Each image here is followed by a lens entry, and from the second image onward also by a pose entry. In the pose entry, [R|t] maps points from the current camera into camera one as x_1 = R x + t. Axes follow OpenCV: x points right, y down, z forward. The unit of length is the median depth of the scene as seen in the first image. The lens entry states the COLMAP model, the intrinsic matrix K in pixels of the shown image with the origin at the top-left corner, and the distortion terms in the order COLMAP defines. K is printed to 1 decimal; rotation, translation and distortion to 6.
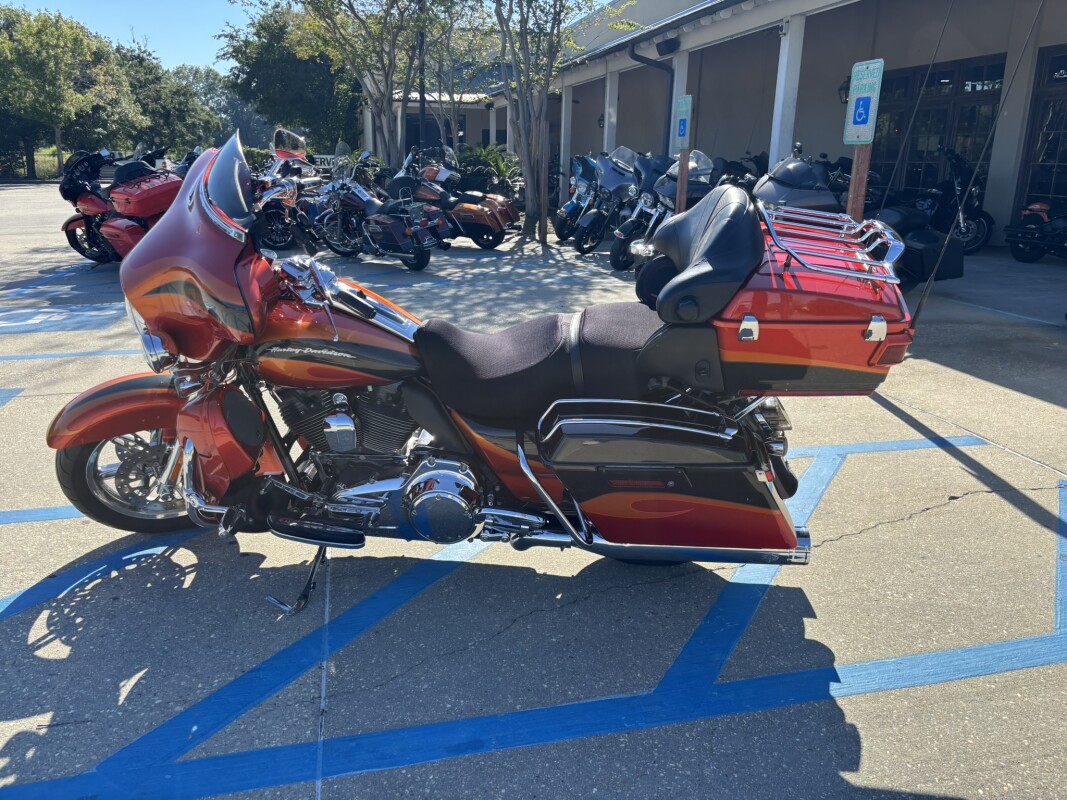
lens RADIAL K [[812.1, 0, 531.4], [0, 812.1, 404.0], [0, 0, 1]] dist [0.032742, -0.044062]
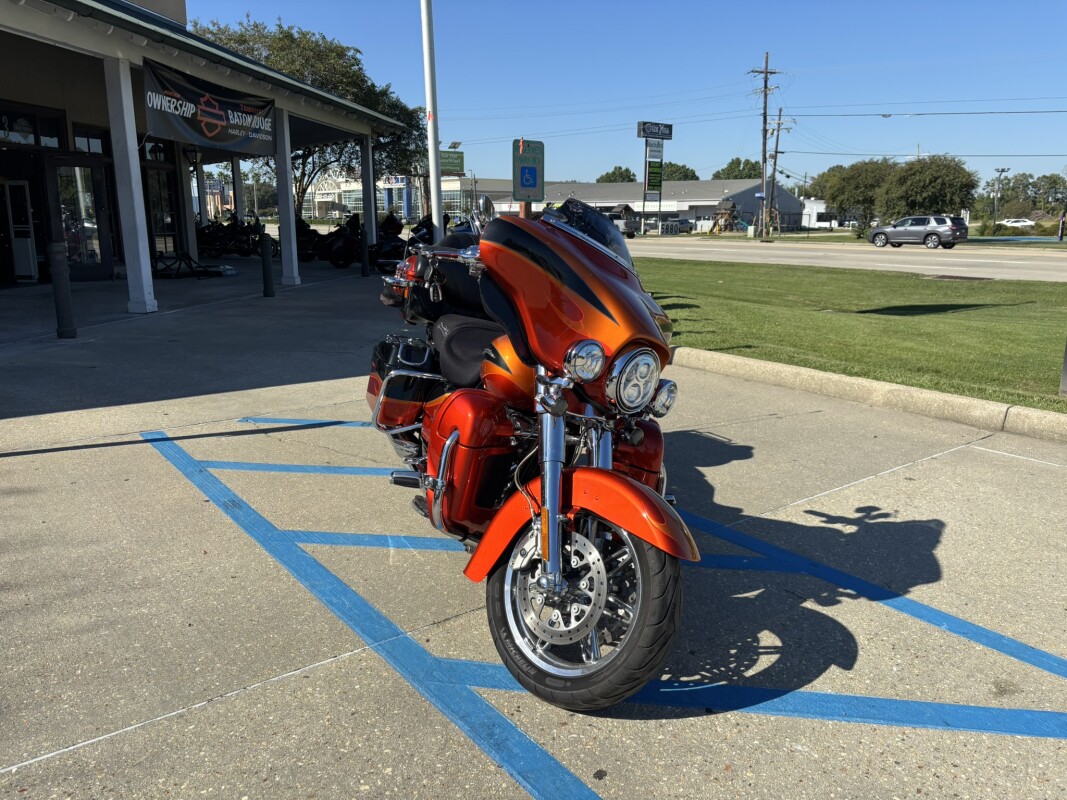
lens RADIAL K [[812.1, 0, 535.7], [0, 812.1, 400.1], [0, 0, 1]] dist [0.032742, -0.044062]
pose [[-0.420941, -0.218682, 0.880333, -1.359282], [0.244913, 0.907061, 0.342429, -0.490499], [-0.873399, 0.359748, -0.328261, 1.500500]]
